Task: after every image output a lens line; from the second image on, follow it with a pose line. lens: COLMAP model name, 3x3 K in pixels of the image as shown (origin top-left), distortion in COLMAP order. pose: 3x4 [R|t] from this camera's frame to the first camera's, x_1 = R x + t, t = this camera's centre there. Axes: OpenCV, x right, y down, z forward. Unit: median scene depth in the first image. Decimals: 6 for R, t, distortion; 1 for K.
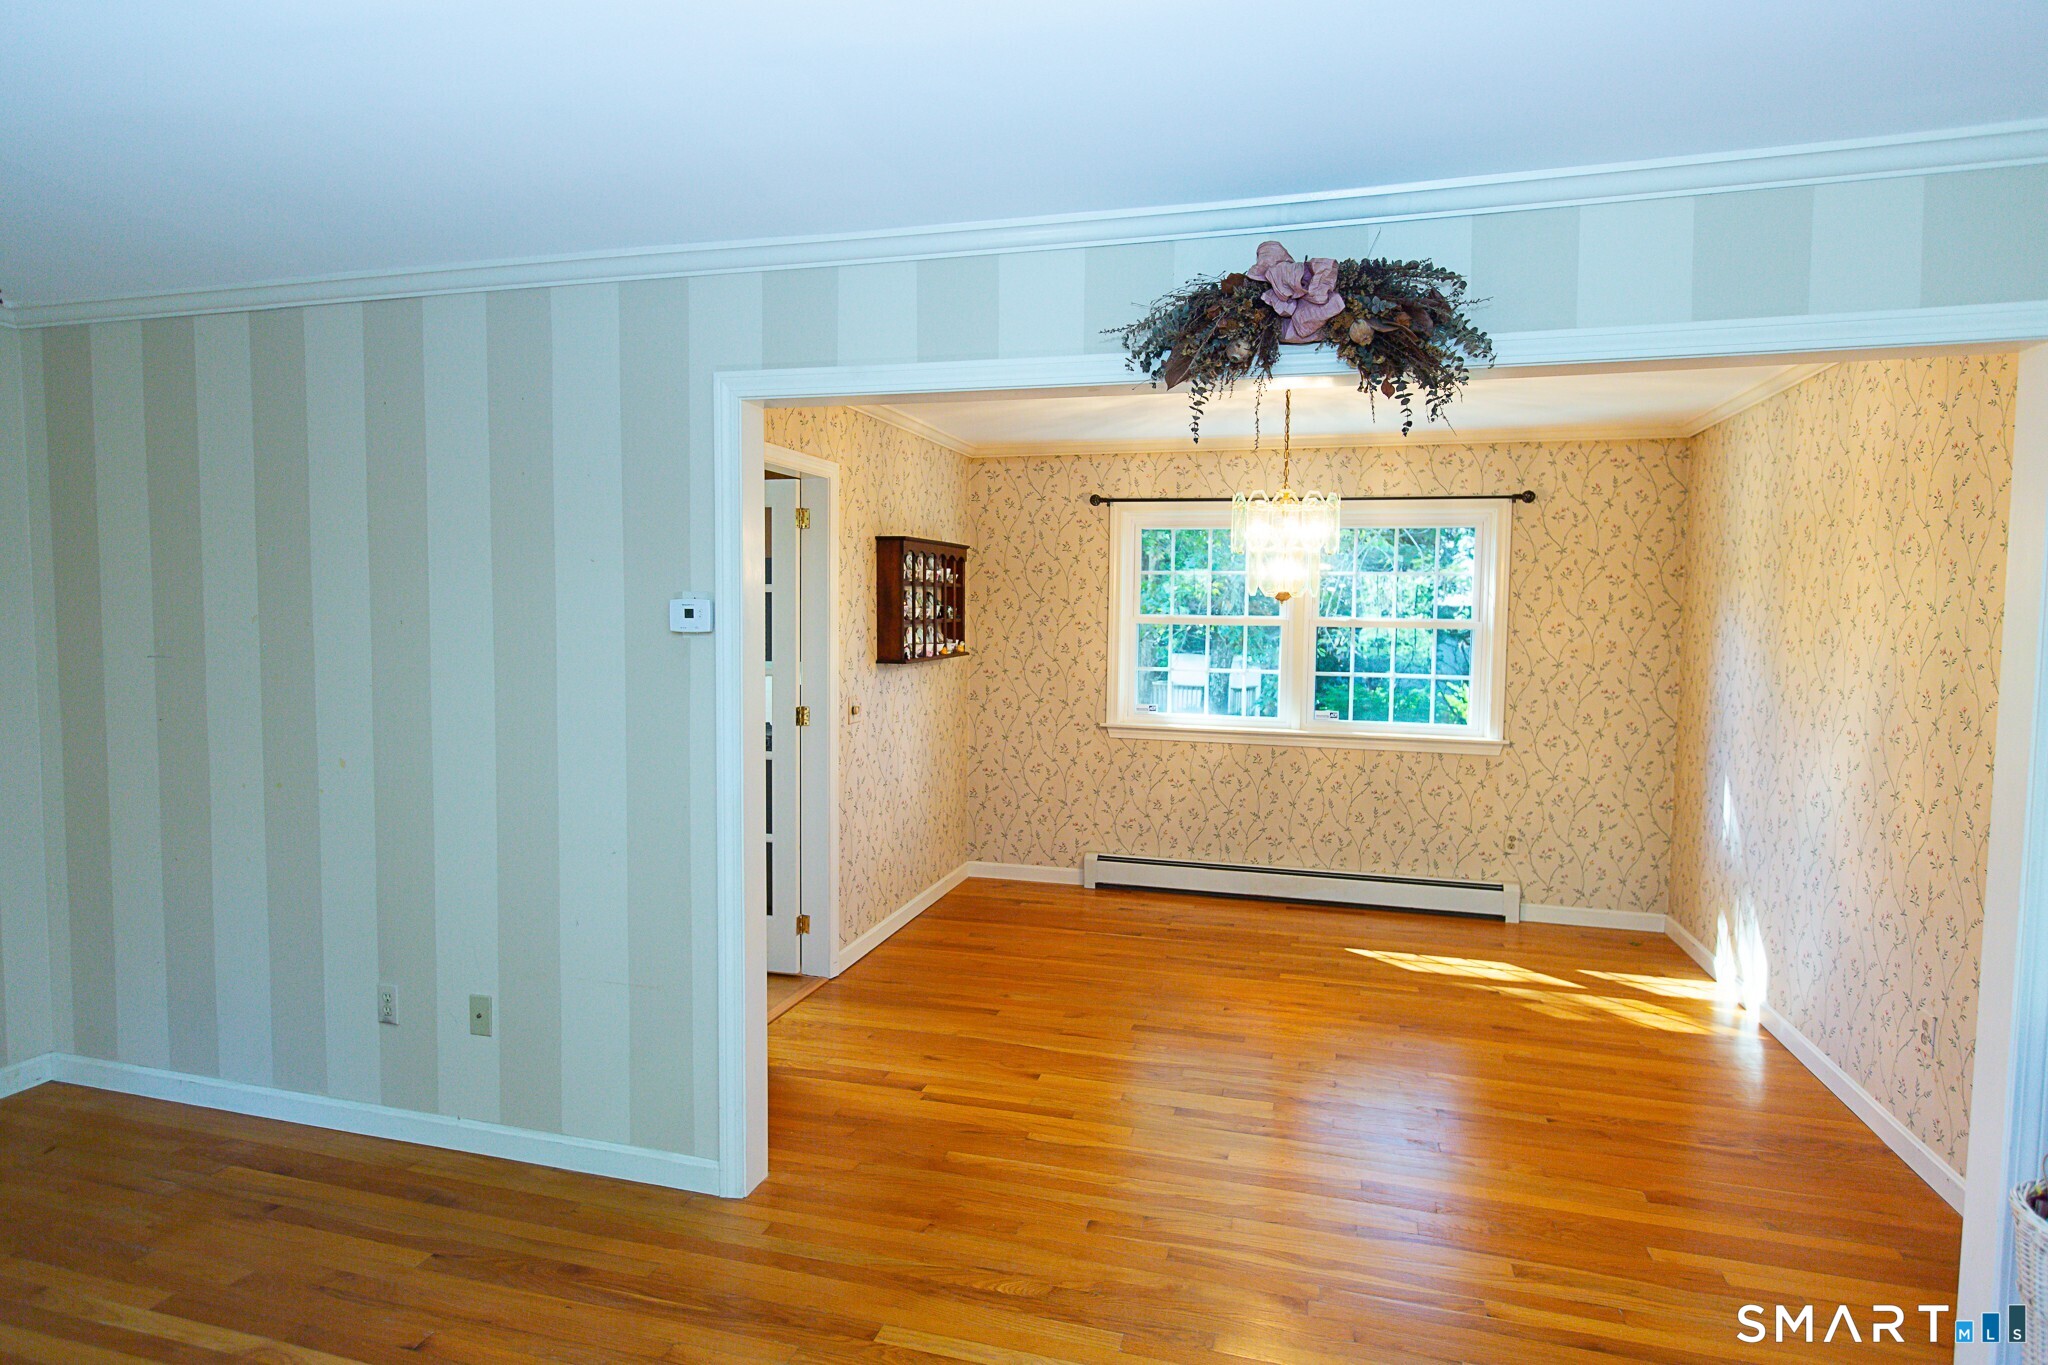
lens RADIAL K [[1109.1, 0, 1021.6], [0, 1109.1, 681.0], [0, 0, 1]] dist [0.000284, 0.001938]
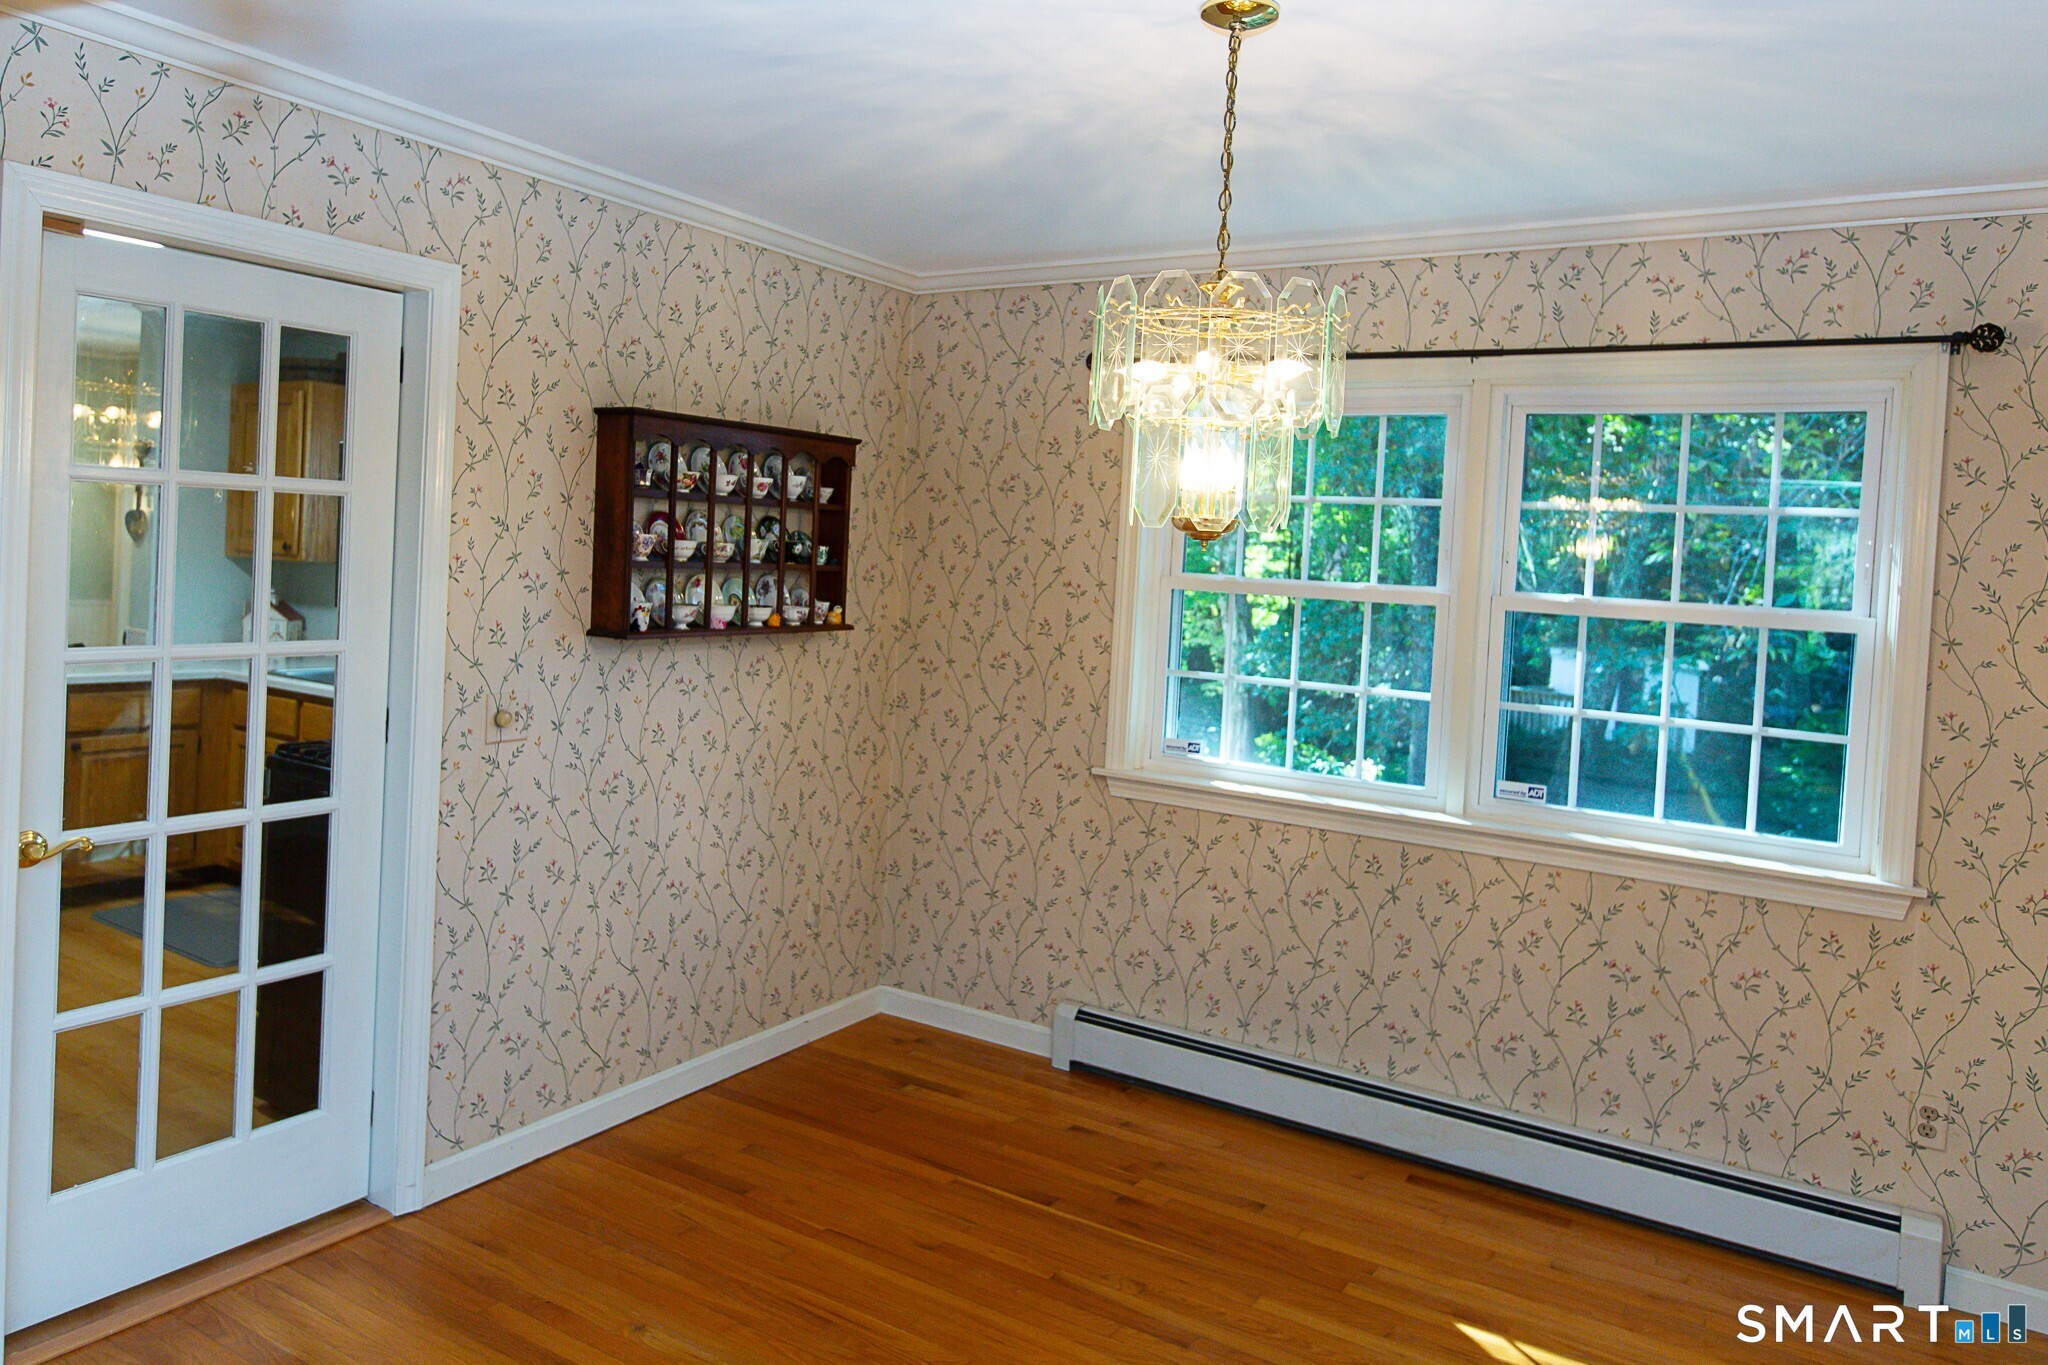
lens RADIAL K [[1366.9, 0, 1009.6], [0, 1366.9, 595.4], [0, 0, 1]] dist [0.000498, -0.006341]
pose [[0.954066, 0.046312, -0.295994, 0.236919], [-0.059790, 0.997538, -0.036639, -0.020545], [0.293569, 0.052653, 0.954487, 0.354414]]
